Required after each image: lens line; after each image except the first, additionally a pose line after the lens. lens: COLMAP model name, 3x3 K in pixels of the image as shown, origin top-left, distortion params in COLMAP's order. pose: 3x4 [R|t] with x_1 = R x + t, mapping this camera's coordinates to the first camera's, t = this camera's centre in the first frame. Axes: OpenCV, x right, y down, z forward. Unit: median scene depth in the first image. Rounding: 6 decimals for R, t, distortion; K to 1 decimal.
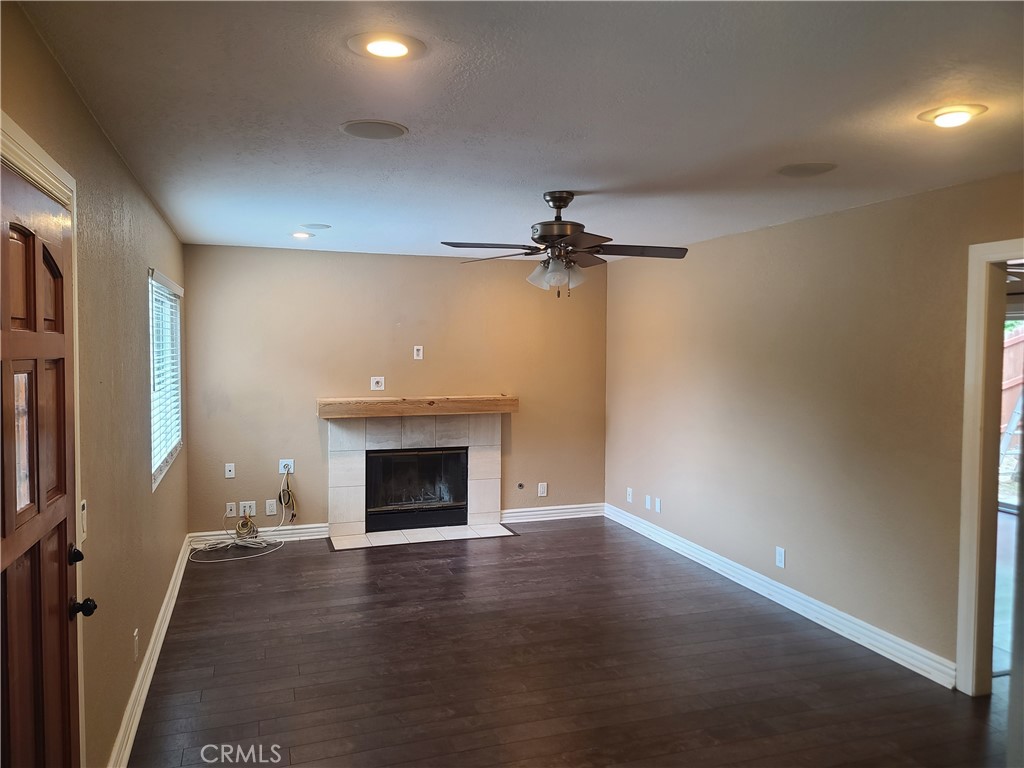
lens RADIAL K [[750.1, 0, 512.0], [0, 750.1, 384.0], [0, 0, 1]] dist [0.028116, -0.001421]
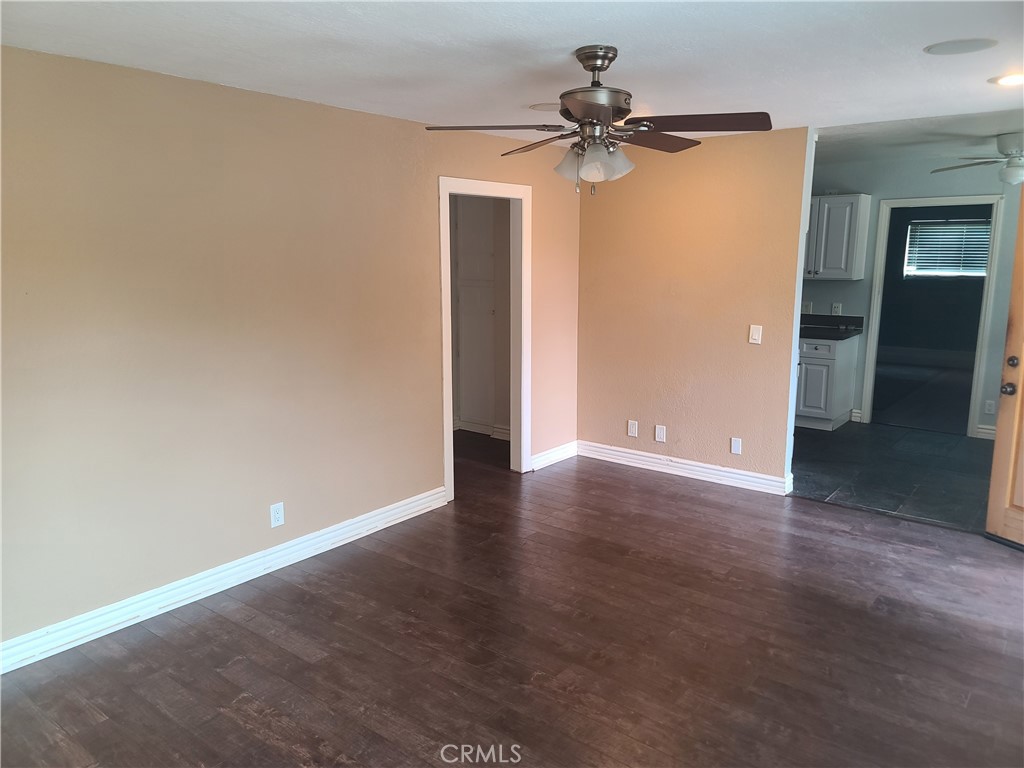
lens RADIAL K [[750.1, 0, 512.0], [0, 750.1, 384.0], [0, 0, 1]] dist [0.028116, -0.001421]
pose [[-0.532717, -0.152631, 0.832416, -0.534826], [0.050901, 0.976043, 0.211541, -0.085418], [-0.844761, 0.155063, -0.512185, 1.426603]]
